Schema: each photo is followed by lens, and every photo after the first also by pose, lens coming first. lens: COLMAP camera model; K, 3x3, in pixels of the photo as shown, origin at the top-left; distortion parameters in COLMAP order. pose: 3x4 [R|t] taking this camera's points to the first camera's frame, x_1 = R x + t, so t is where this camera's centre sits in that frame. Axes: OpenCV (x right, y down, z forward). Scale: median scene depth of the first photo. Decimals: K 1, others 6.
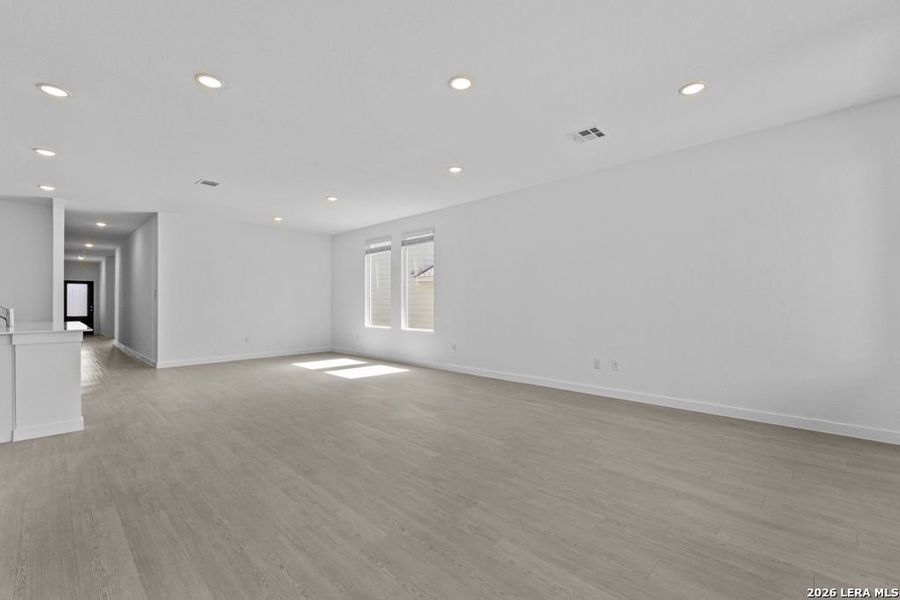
lens RADIAL K [[389.5, 0, 447.9], [0, 389.5, 302.4], [0, 0, 1]] dist [0.001096, 0.000040]
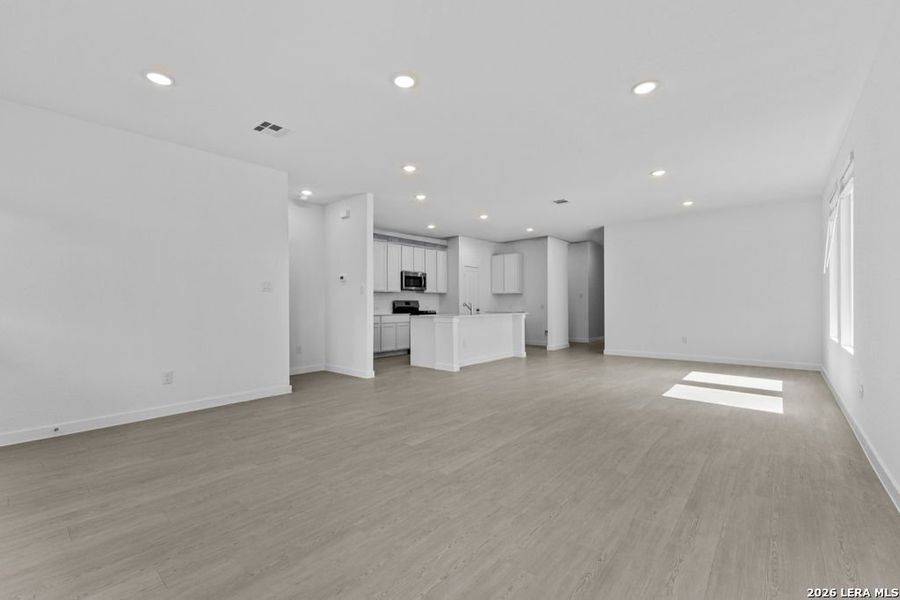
lens RADIAL K [[389.5, 0, 447.9], [0, 389.5, 302.4], [0, 0, 1]] dist [0.001096, 0.000040]
pose [[0.057129, 0.000571, -0.998367, 1.015430], [0.010671, 0.999942, 0.001183, 0.004482], [0.998310, -0.010721, 0.057120, 1.022588]]
